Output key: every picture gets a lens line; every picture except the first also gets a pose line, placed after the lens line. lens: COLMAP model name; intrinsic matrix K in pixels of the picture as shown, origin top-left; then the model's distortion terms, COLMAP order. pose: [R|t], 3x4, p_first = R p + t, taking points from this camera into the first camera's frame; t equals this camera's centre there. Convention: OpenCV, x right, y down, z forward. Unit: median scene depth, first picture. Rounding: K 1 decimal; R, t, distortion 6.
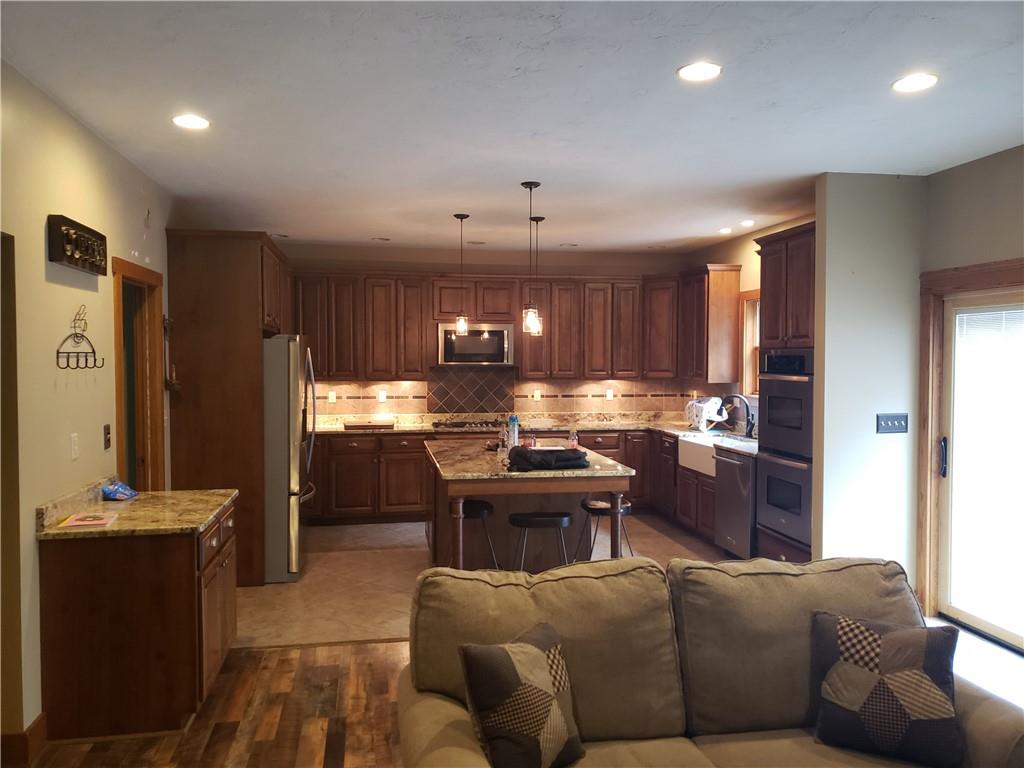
lens RADIAL K [[787.3, 0, 511.5], [0, 787.3, 383.7], [0, 0, 1]] dist [0.007181, -0.010498]
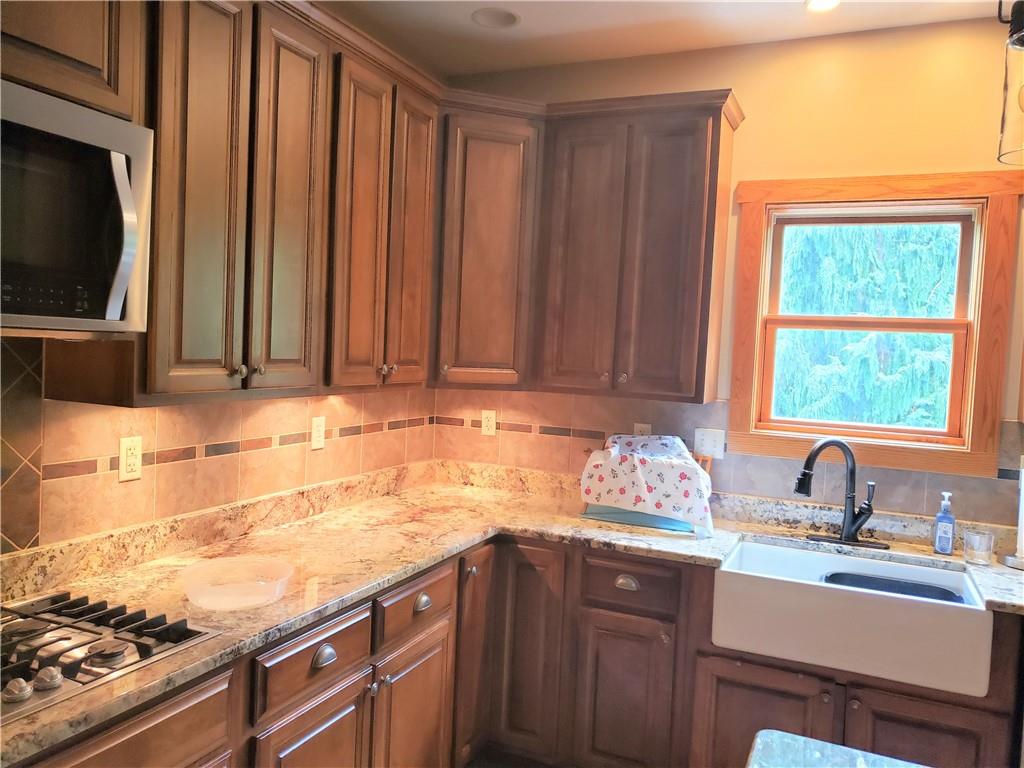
lens RADIAL K [[787.3, 0, 509.5], [0, 787.3, 387.0], [0, 0, 1]] dist [0.007181, -0.010498]
pose [[0.563813, -0.017466, 0.825717, -0.104562], [-0.016177, 0.999351, 0.032185, -0.017279], [-0.825744, -0.031504, 0.563165, 0.762386]]
